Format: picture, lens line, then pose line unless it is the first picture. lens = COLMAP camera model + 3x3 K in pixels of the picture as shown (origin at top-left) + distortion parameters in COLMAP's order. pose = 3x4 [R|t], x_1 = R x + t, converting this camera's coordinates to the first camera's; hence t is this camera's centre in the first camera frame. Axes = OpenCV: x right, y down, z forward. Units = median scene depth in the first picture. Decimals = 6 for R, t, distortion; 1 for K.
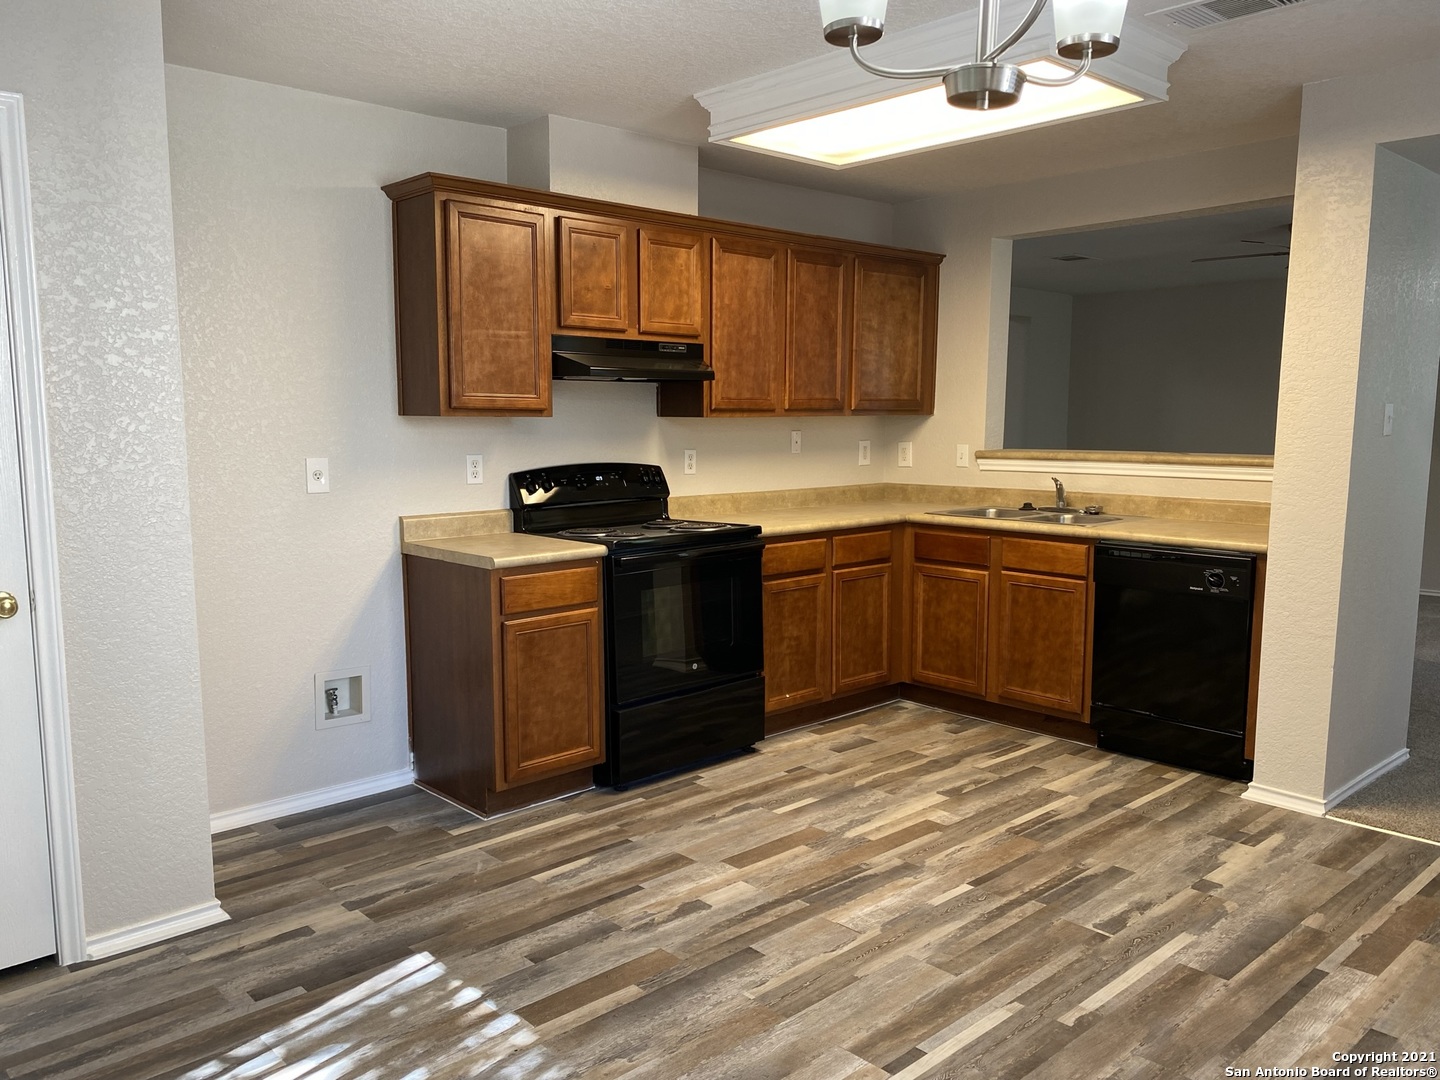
lens RADIAL K [[1095.1, 0, 720.0], [0, 1095.1, 540.0], [0, 0, 1]] dist [-0.004163, -0.006373]
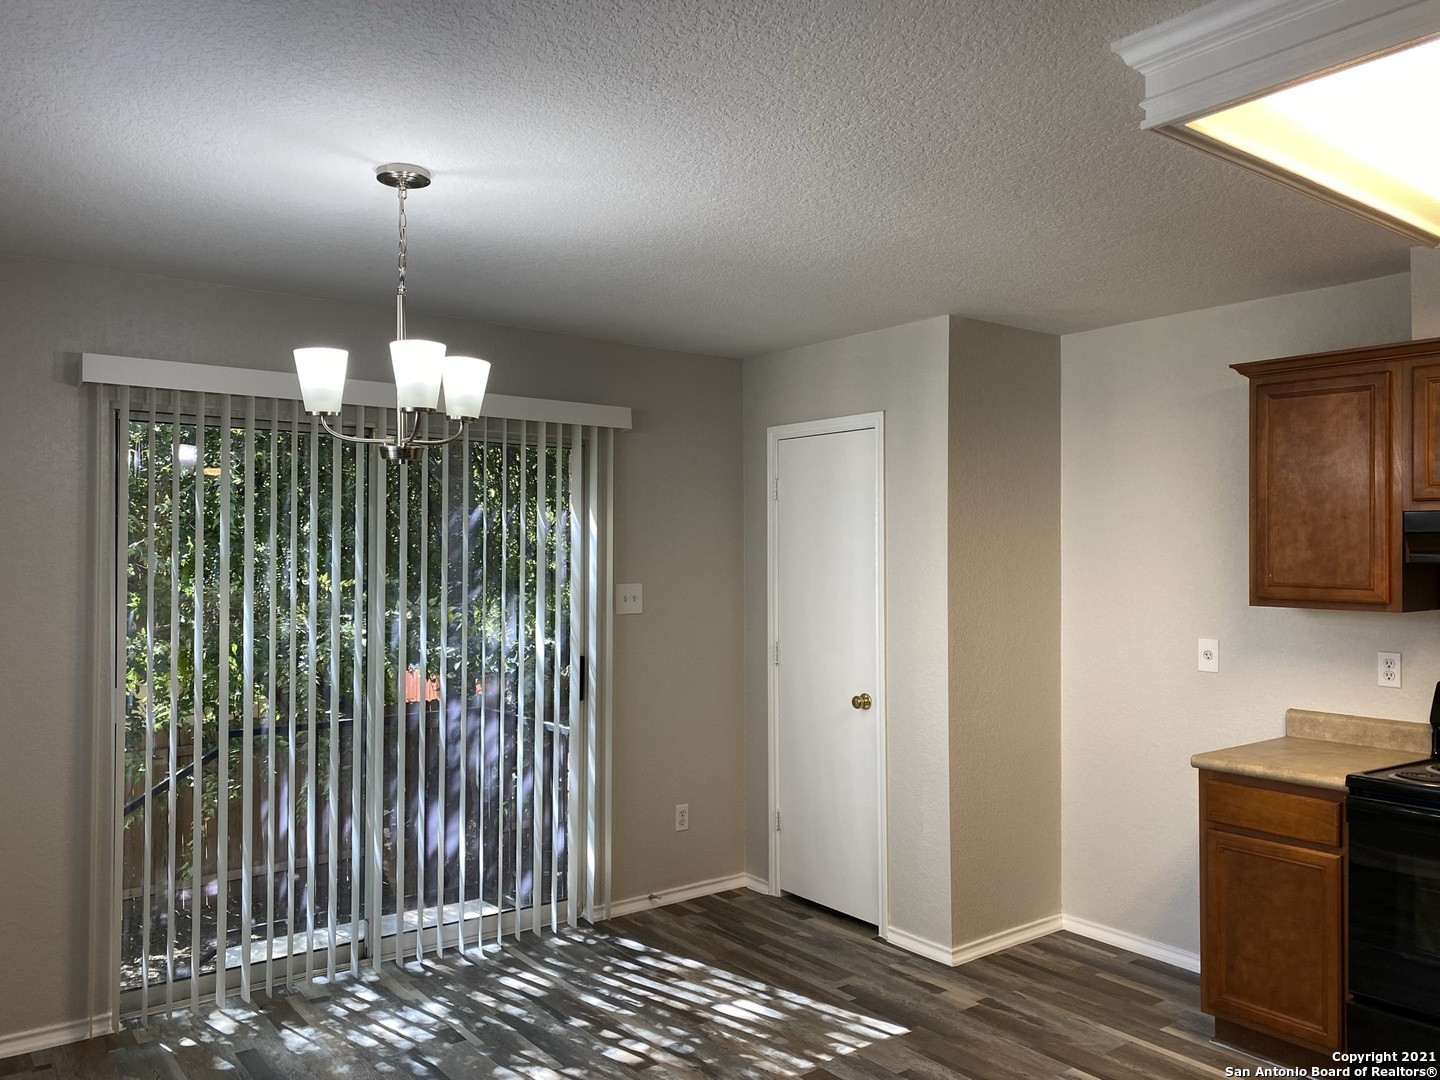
lens RADIAL K [[1108.4, 0, 724.6], [0, 1108.4, 547.7], [0, 0, 1]] dist [-0.004009, -0.003849]
pose [[-0.104685, -0.001966, -0.994503, 0.865840], [-0.114332, 0.993391, 0.010072, -0.138231], [0.987912, 0.114758, -0.104218, 0.732987]]
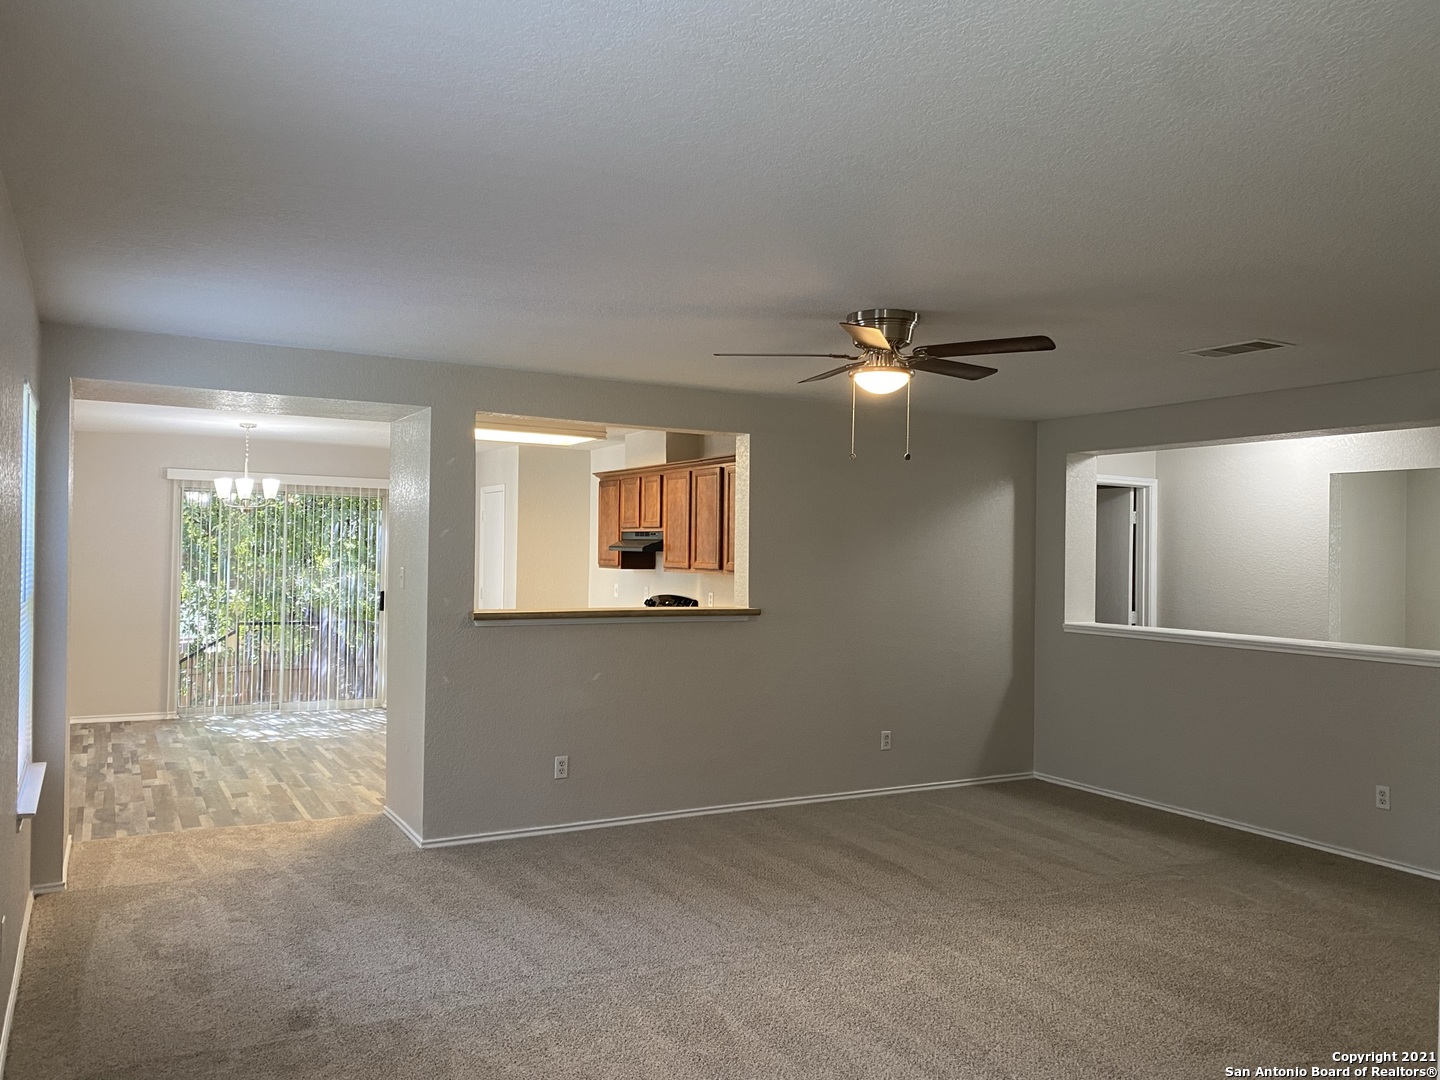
lens RADIAL K [[1108.4, 0, 724.6], [0, 1108.4, 547.7], [0, 0, 1]] dist [-0.004009, -0.003849]
pose [[-0.222108, -0.004572, -0.975011, 2.364889], [-0.125037, 0.991866, 0.023832, -0.286426], [0.966971, 0.127206, -0.220873, 2.059344]]
